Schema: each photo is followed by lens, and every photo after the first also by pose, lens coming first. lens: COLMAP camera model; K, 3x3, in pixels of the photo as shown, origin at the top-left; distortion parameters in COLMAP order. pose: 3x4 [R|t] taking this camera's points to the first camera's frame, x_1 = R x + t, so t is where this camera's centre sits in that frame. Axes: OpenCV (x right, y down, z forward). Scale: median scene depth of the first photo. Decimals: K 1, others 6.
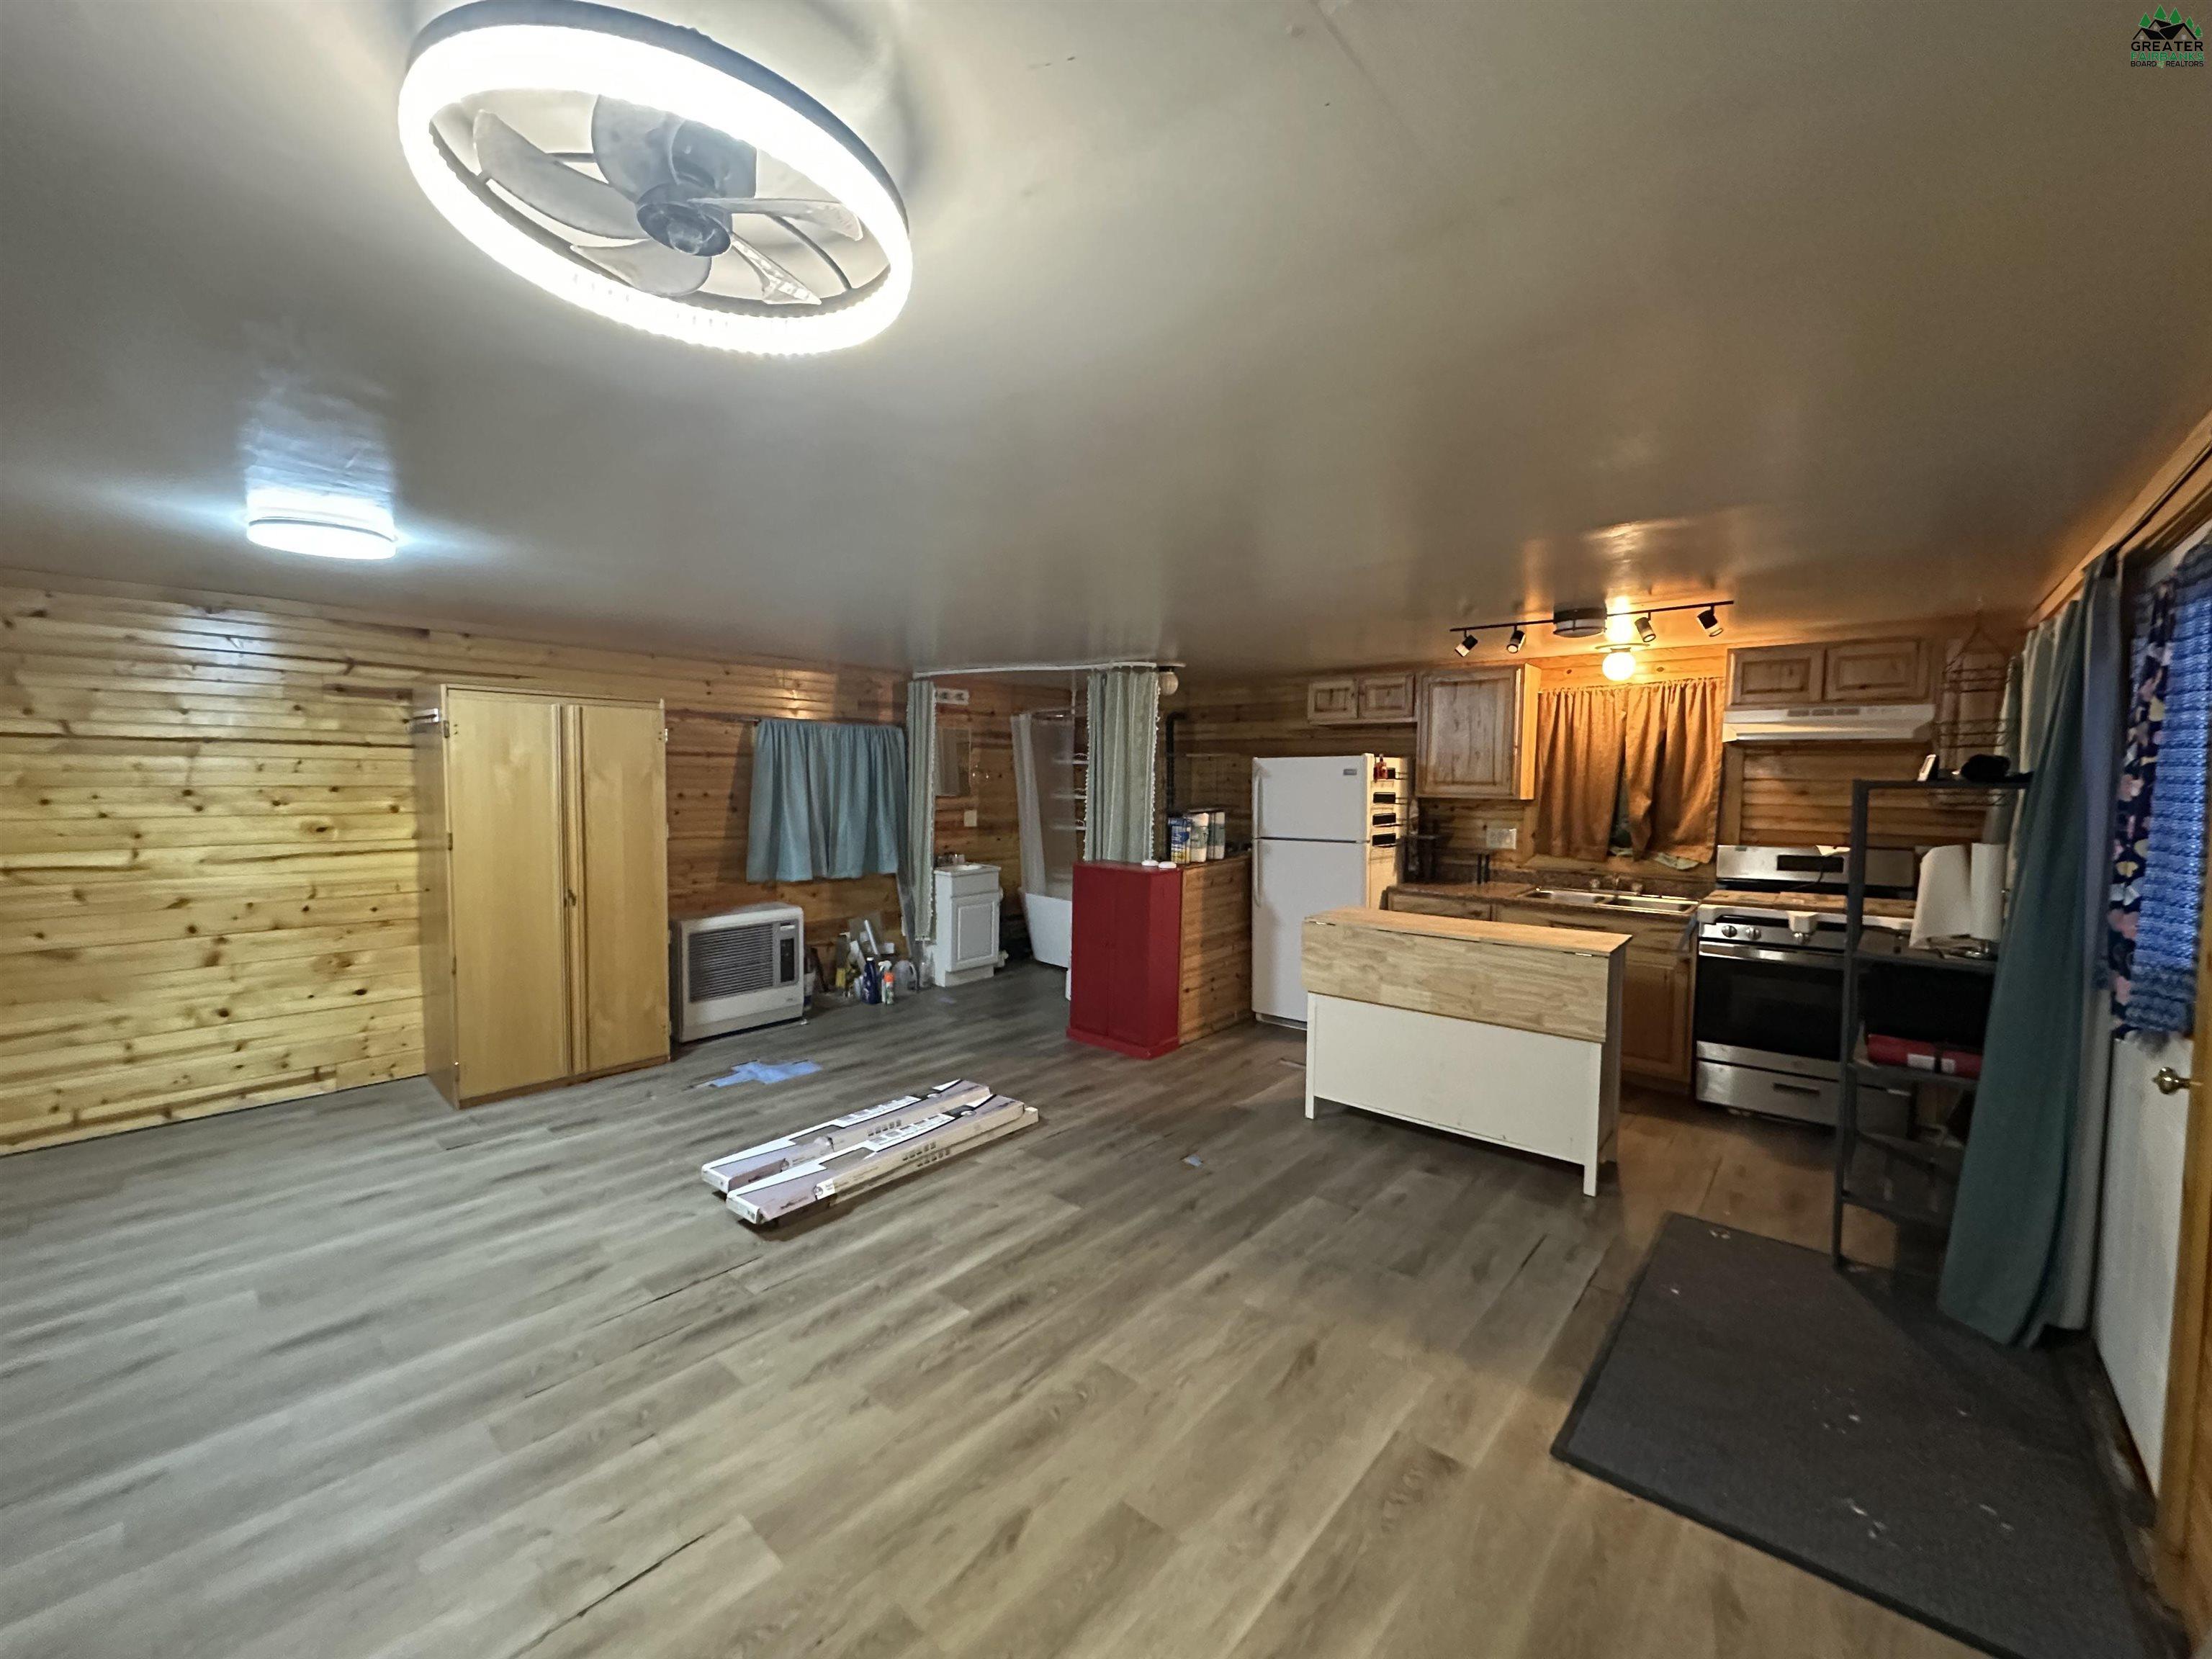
lens RADIAL K [[879.8, 0, 1108.7], [0, 879.8, 828.9], [0, 0, 1]] dist [-0.002087, 0.000696]
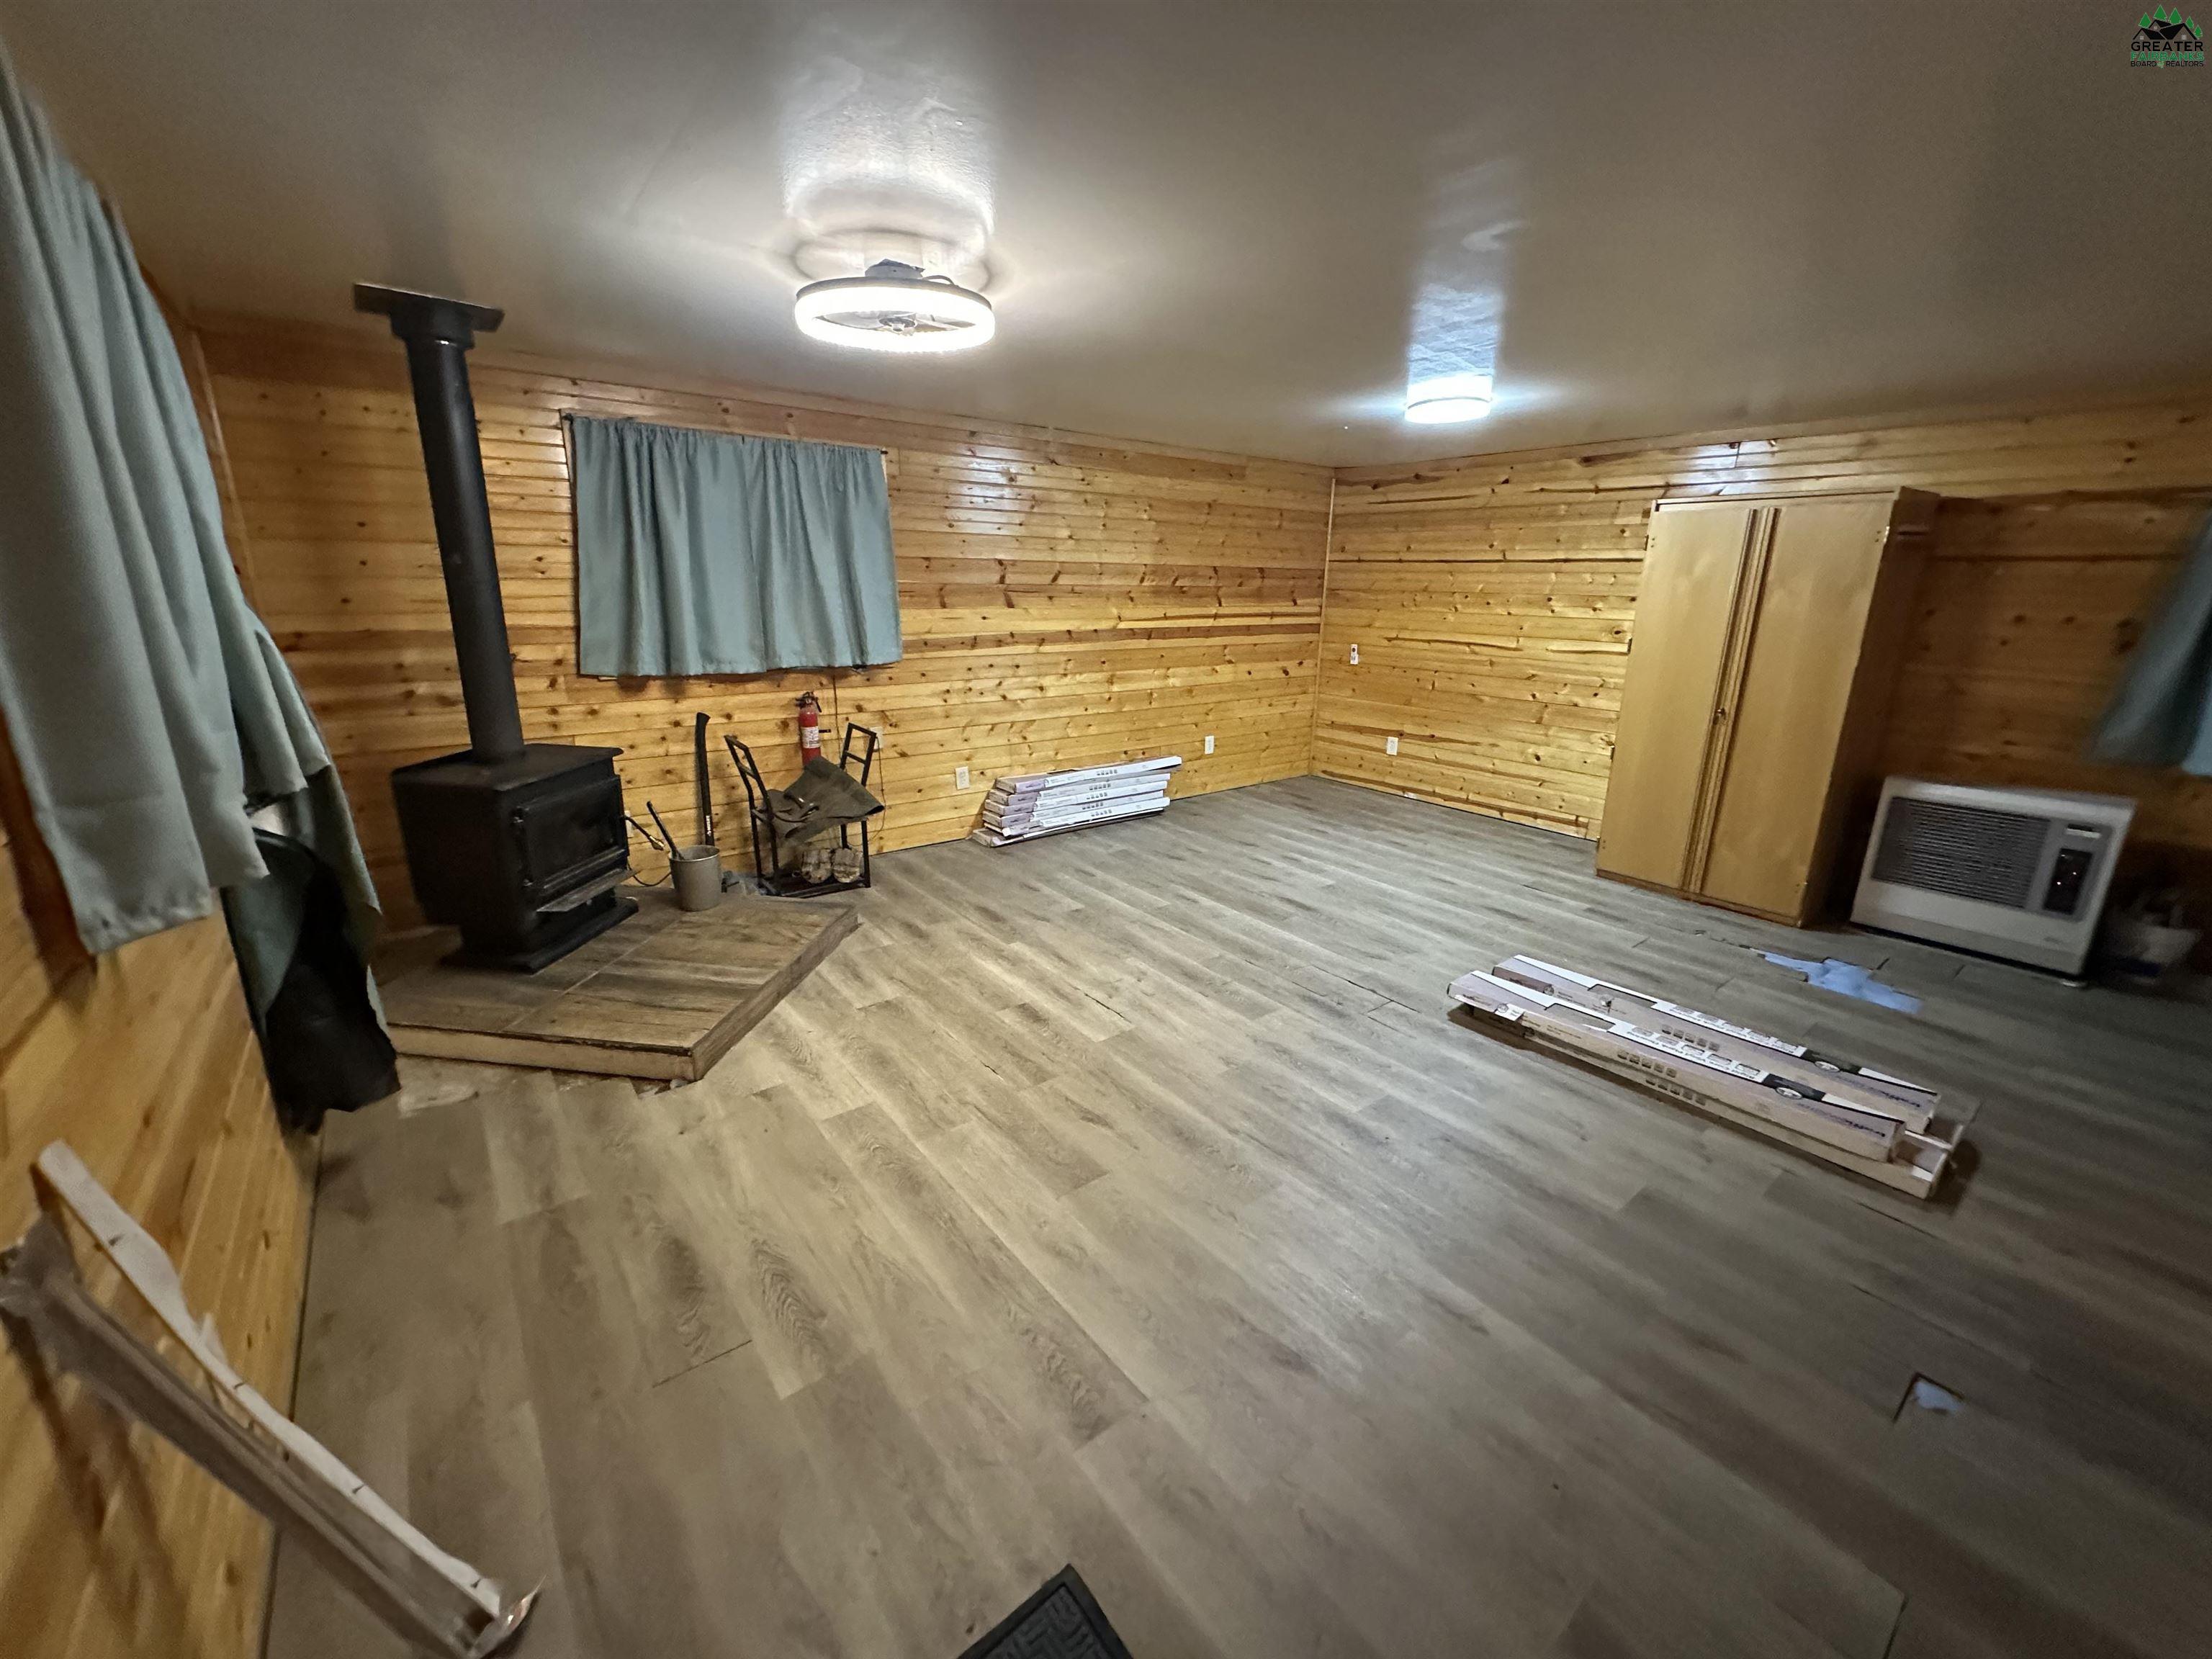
lens RADIAL K [[879.8, 0, 1108.0], [0, 879.8, 827.5], [0, 0, 1]] dist [-0.002087, 0.000696]
pose [[-0.185651, 0.254208, -0.949164, 0.488680], [-0.073679, 0.959636, 0.271423, -0.018864], [0.979849, 0.120323, -0.159428, 0.519539]]
